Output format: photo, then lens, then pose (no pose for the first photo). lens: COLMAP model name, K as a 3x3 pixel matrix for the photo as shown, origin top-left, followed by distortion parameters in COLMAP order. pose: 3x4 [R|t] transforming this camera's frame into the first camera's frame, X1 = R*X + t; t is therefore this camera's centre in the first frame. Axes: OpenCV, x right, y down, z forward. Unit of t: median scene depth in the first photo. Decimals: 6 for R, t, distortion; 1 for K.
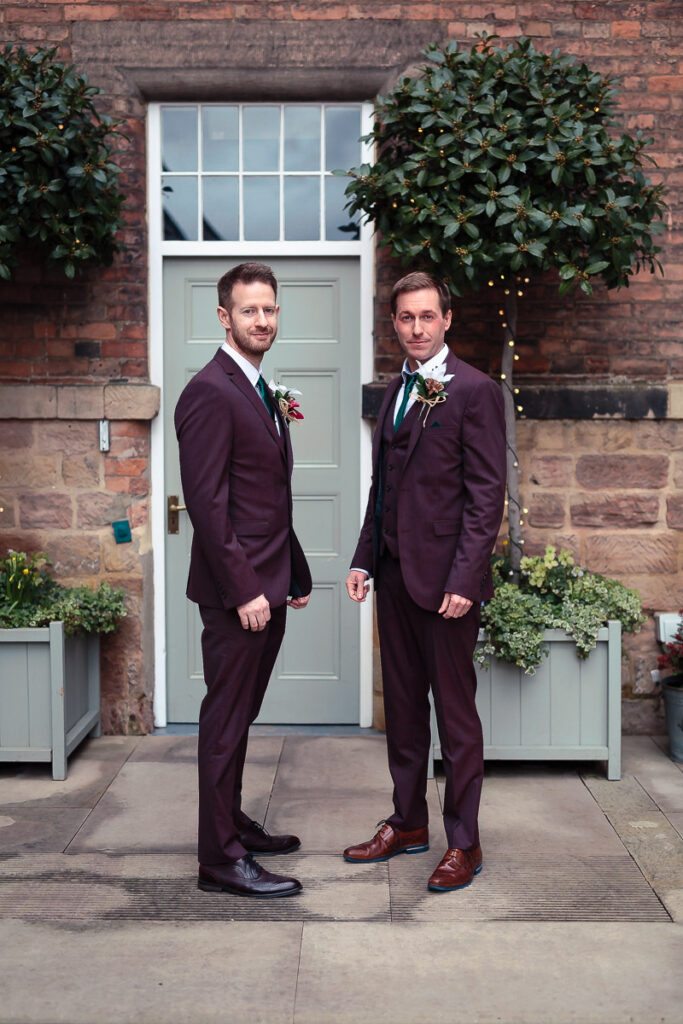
lens RADIAL K [[1527.9, 0, 346.1], [0, 1527.9, 497.5], [0, 0, 1]] dist [0.004811, 0.149840]
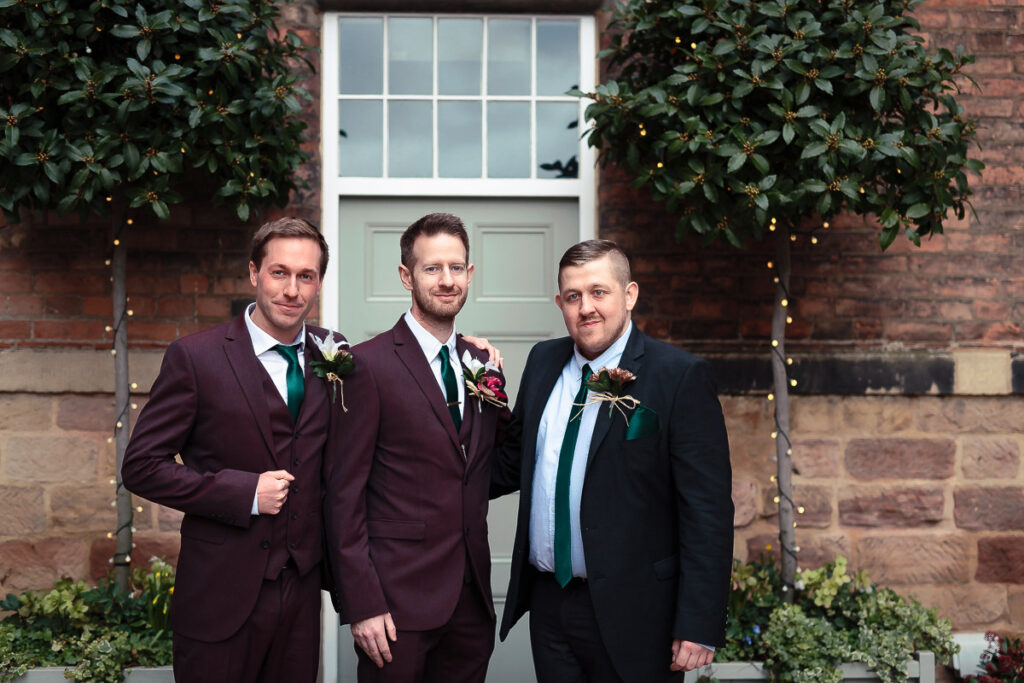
lens RADIAL K [[1495.9, 0, 491.5], [0, 1495.9, 339.3], [0, 0, 1]] dist [0.020483, 0.095066]
pose [[0.998862, 0.003156, 0.047587, -0.077697], [0.000289, 0.997390, -0.072206, -0.022803], [-0.047690, 0.072137, 0.996254, 0.202313]]
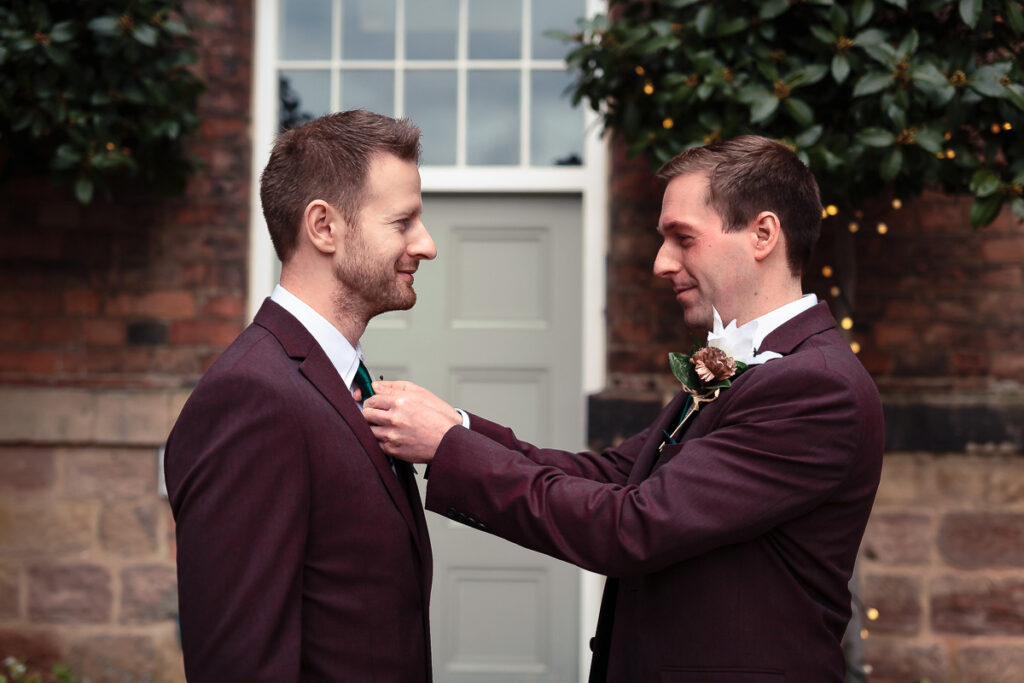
lens RADIAL K [[1467.2, 0, 509.8], [0, 1467.2, 322.6], [0, 0, 1]] dist [0.000458, 0.001872]
pose [[0.999705, 0.007985, -0.022952, -0.007000], [-0.010708, 0.992584, -0.121091, -0.029952], [0.021815, 0.121301, 0.992376, 0.408230]]
